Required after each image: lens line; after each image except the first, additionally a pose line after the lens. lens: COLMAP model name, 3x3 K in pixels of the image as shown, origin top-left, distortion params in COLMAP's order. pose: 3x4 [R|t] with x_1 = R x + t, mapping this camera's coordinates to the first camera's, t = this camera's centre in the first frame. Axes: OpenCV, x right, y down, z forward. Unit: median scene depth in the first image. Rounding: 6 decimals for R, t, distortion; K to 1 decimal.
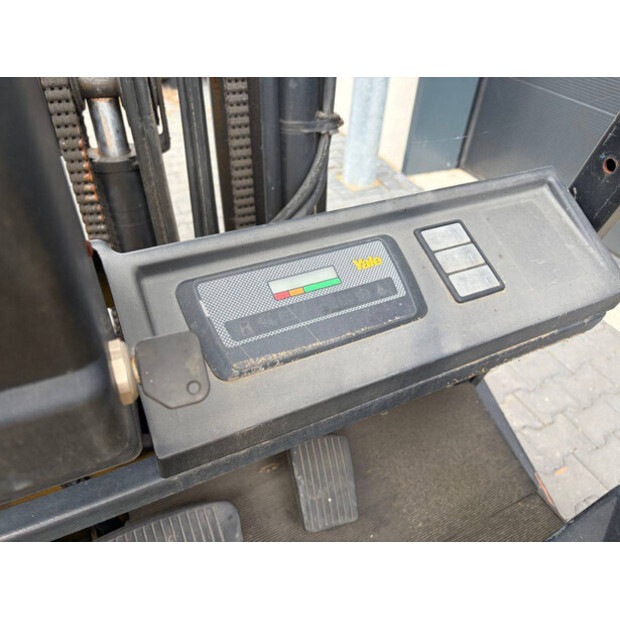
lens RADIAL K [[474.3, 0, 309.2], [0, 474.3, 306.9], [0, 0, 1]] dist [0.041388, -0.047930]
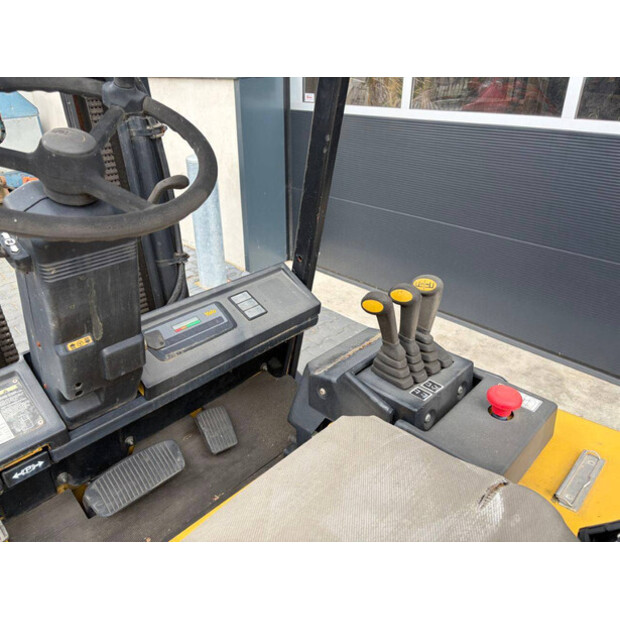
lens RADIAL K [[474.3, 0, 309.2], [0, 474.3, 306.9], [0, 0, 1]] dist [0.041388, -0.047930]
pose [[0.941476, -0.201081, 0.270537, -0.049470], [0.251271, 0.953642, -0.165618, 0.367247], [-0.224692, 0.223903, 0.948357, -1.298408]]
